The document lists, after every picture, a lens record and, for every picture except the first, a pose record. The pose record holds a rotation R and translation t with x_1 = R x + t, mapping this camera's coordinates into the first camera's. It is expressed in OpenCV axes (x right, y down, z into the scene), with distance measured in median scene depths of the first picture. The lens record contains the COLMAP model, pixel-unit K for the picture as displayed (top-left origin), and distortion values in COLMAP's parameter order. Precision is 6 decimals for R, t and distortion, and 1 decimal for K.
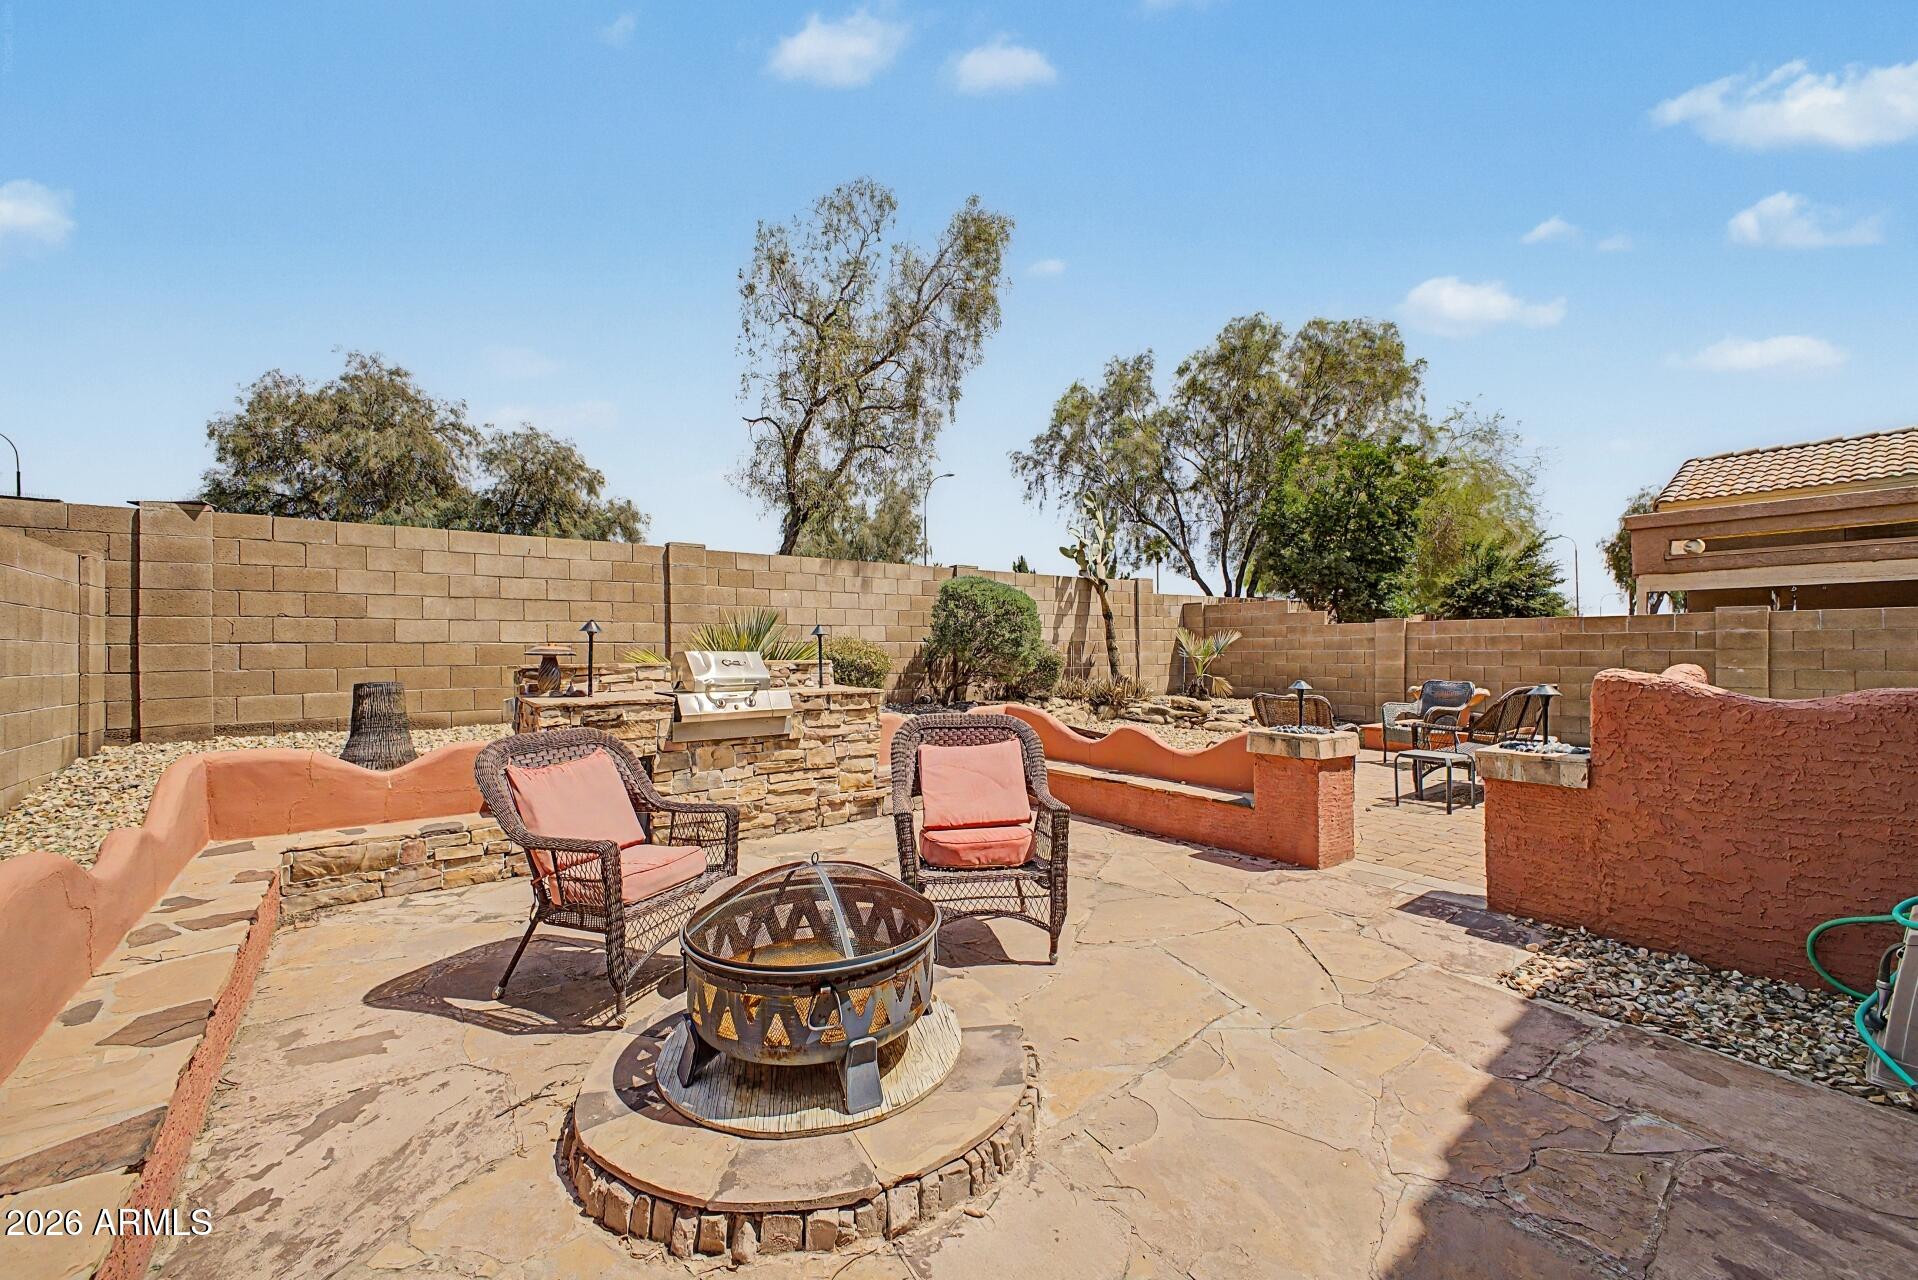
lens RADIAL K [[768.3, 0, 959.5], [0, 768.3, 641.4], [0, 0, 1]] dist [0.010143, -0.001347]
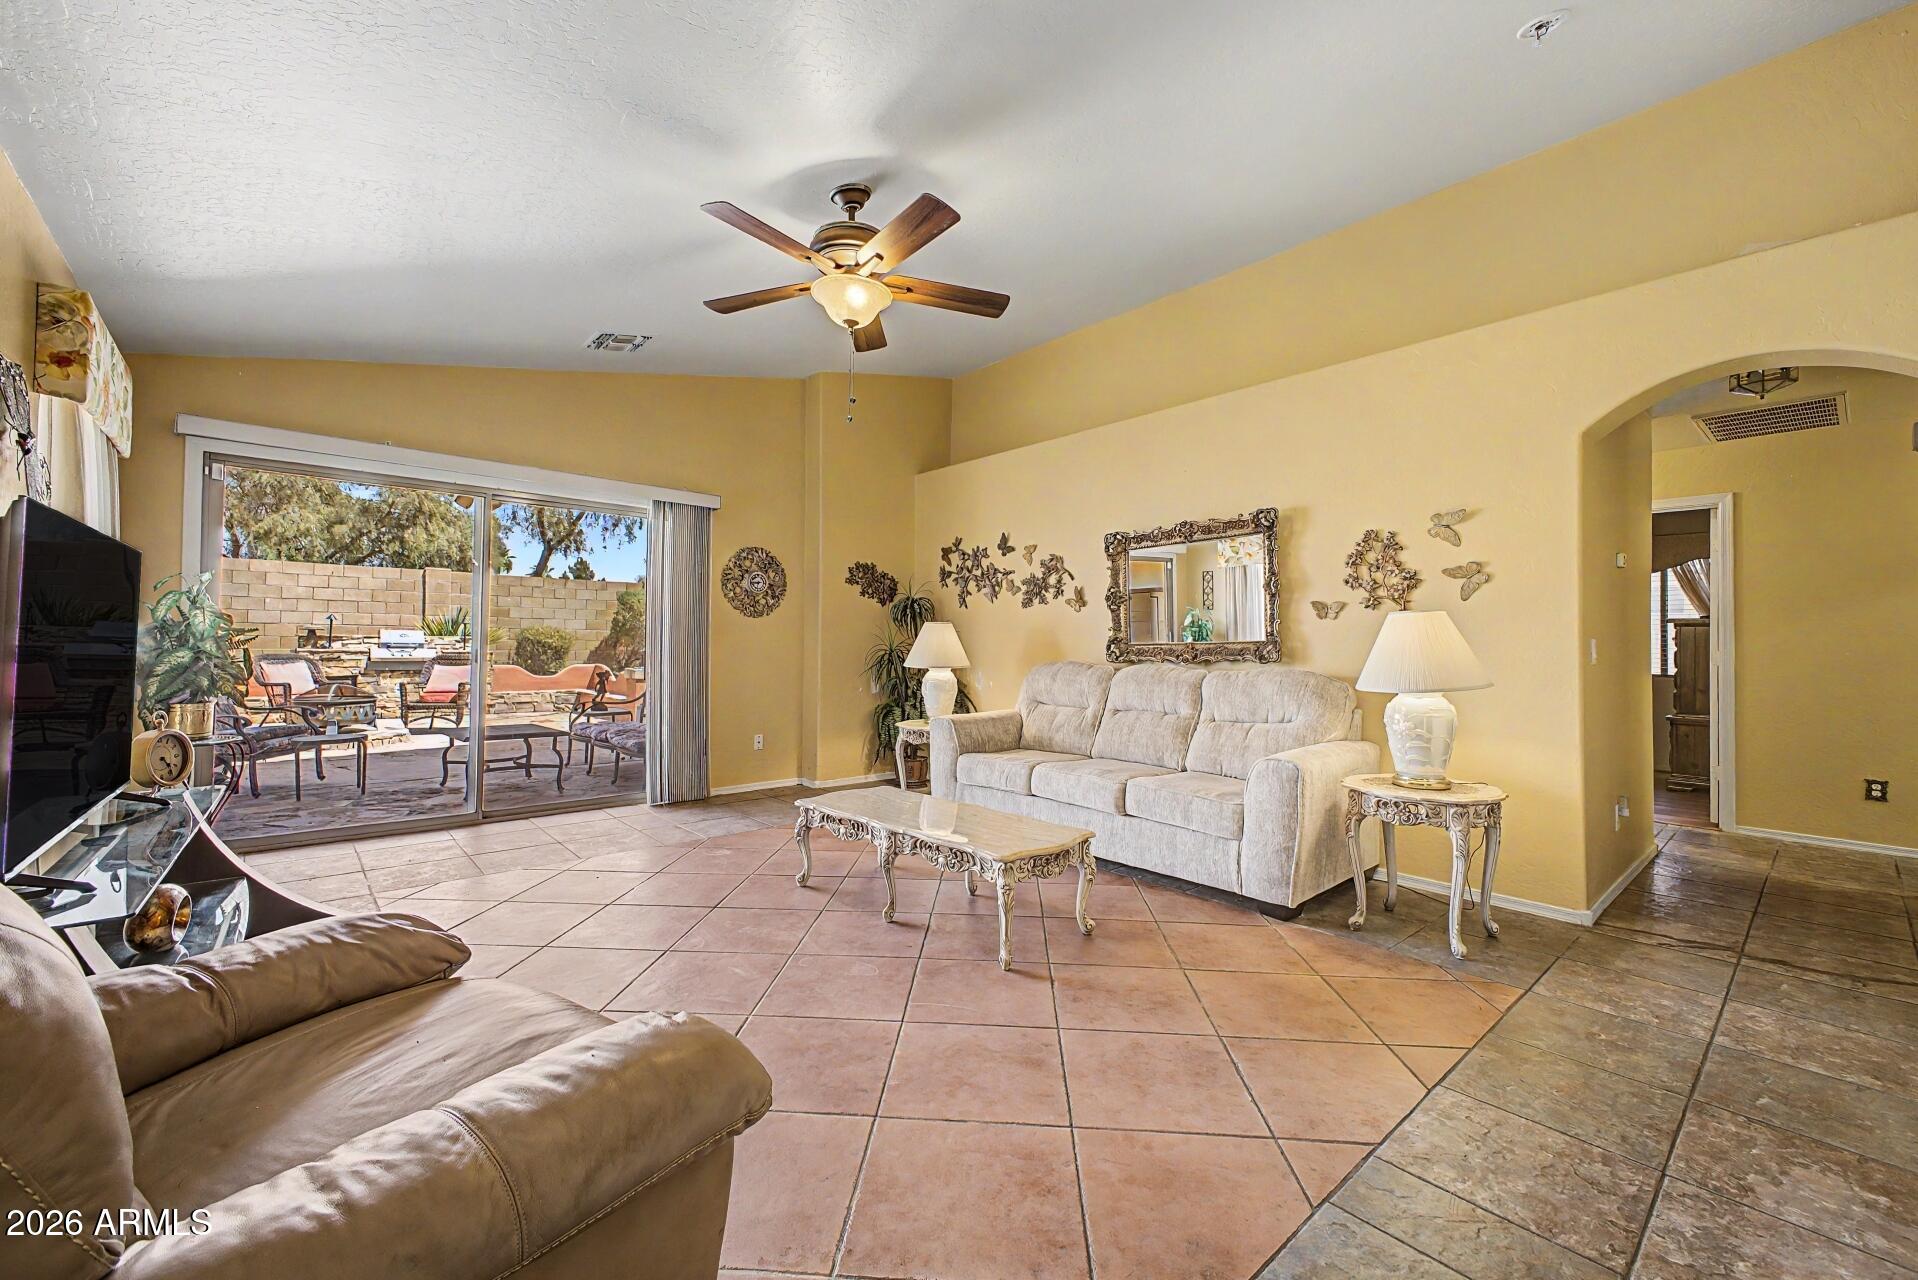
lens RADIAL K [[768.3, 0, 951.9], [0, 768.3, 630.8], [0, 0, 1]] dist [0.010143, -0.001347]
pose [[0.997667, 0.022062, 0.064599, 0.790806], [-0.021589, 0.999735, -0.008004, -0.000378], [-0.064759, 0.006591, 0.997879, -0.913279]]
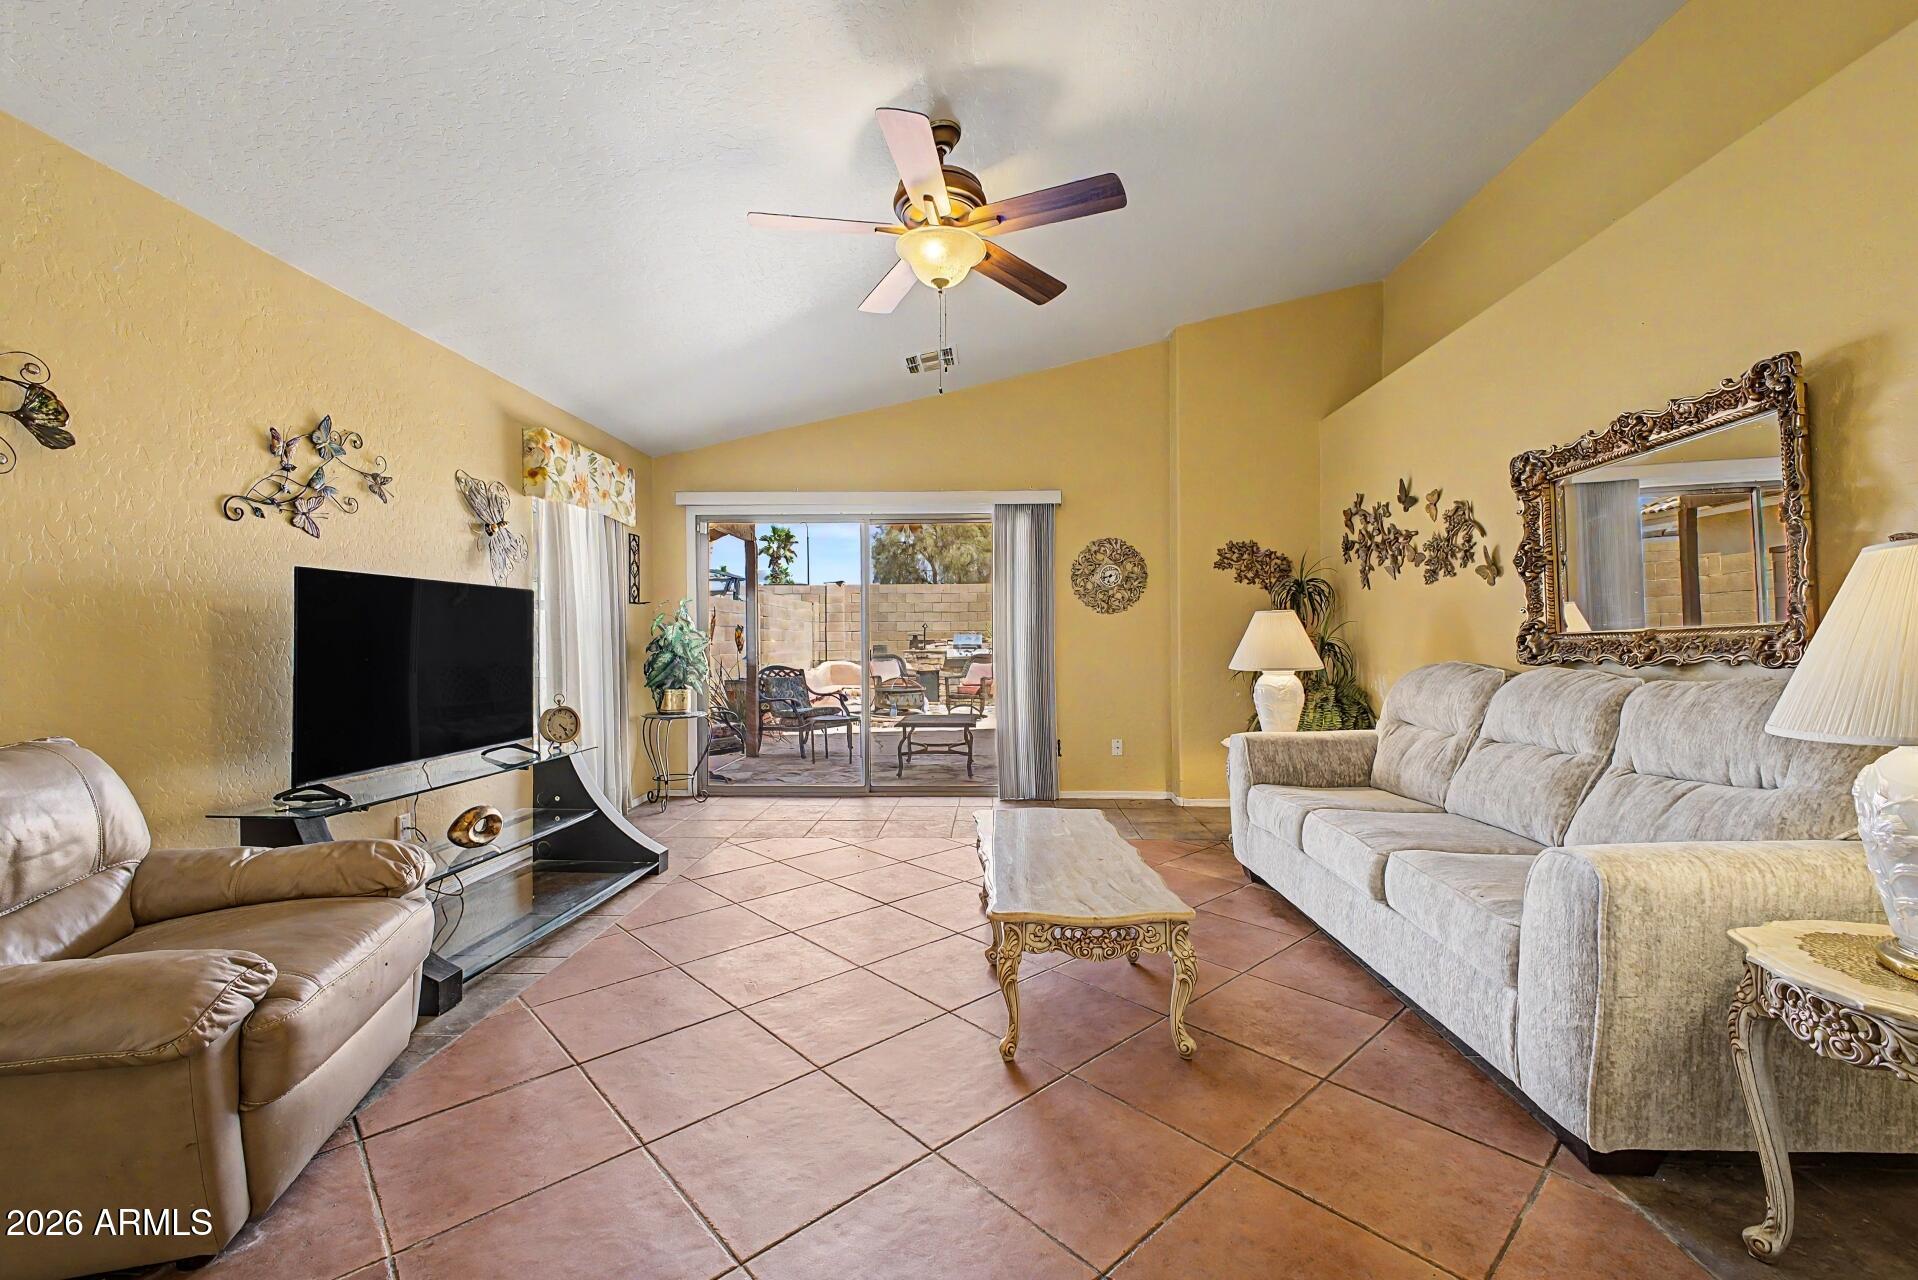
lens RADIAL K [[794.7, 0, 956.0], [0, 794.7, 644.0], [0, 0, 1]] dist [0.012515, -0.001602]
pose [[0.763607, 0.006933, -0.645644, 1.012156], [0.006947, 0.999796, 0.018952, -0.002264], [0.645644, -0.018957, 0.763403, -0.787033]]
